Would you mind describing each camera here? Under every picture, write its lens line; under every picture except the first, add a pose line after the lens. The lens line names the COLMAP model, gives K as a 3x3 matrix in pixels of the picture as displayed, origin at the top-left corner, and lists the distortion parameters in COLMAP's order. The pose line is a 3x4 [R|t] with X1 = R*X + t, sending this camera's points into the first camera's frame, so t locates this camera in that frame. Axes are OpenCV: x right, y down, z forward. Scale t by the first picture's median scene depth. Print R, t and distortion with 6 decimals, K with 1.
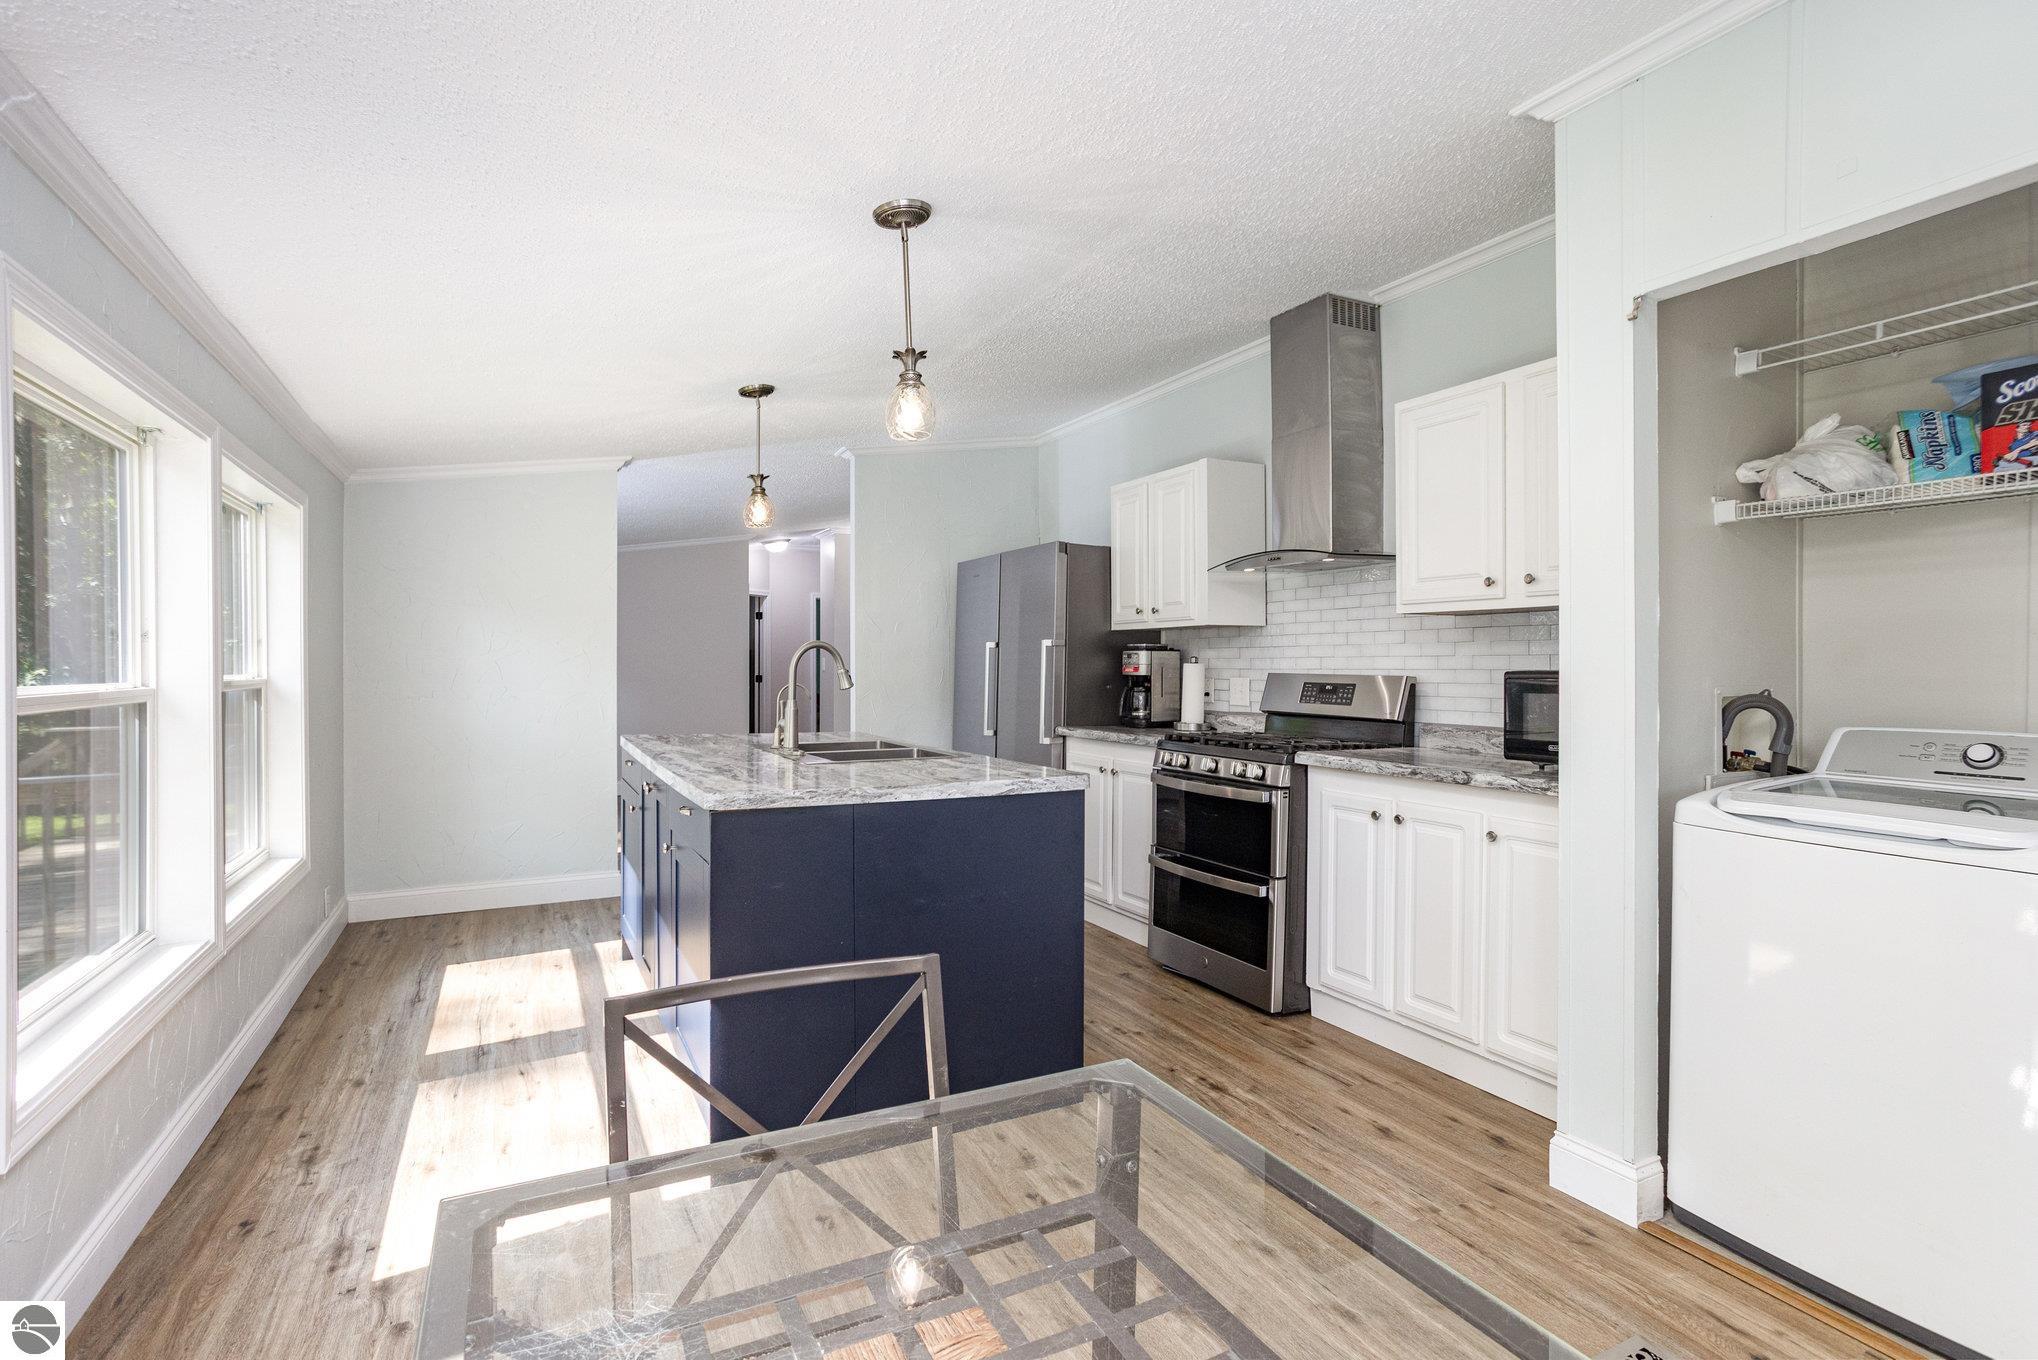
lens RADIAL K [[988.5, 0, 1024.2], [0, 988.5, 674.3], [0, 0, 1]] dist [-0.001365, 0.000003]
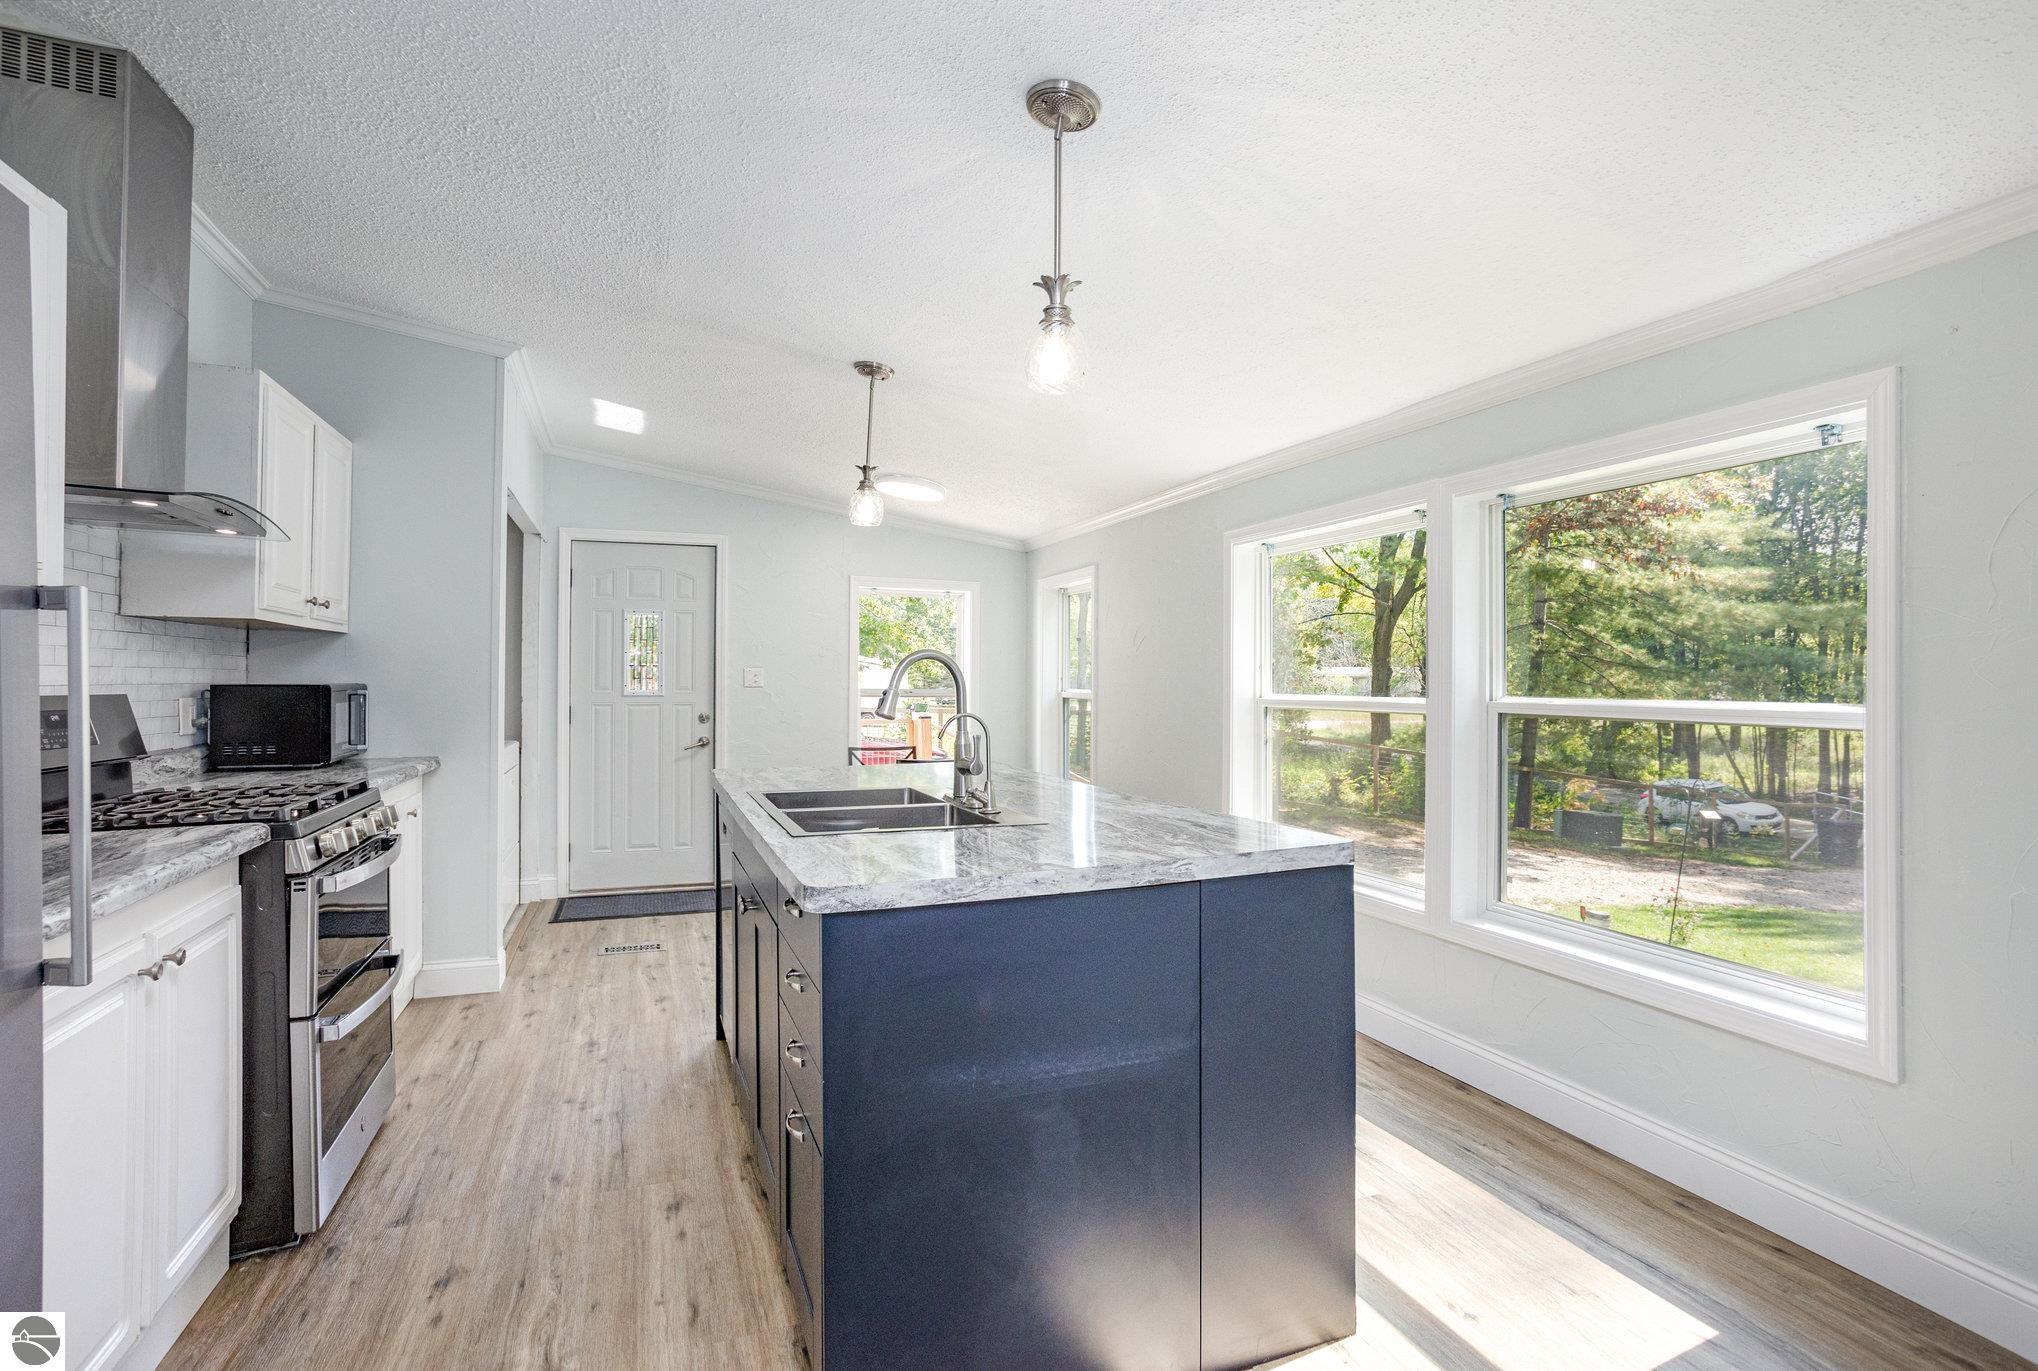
lens RADIAL K [[988.5, 0, 1017.5], [0, 988.5, 680.8], [0, 0, 1]] dist [-0.001365, 0.000003]
pose [[-0.993609, -0.002803, 0.112838, -0.405012], [-0.001887, 0.999964, 0.008222, -0.018283], [-0.112857, 0.007957, -0.993579, 1.961253]]
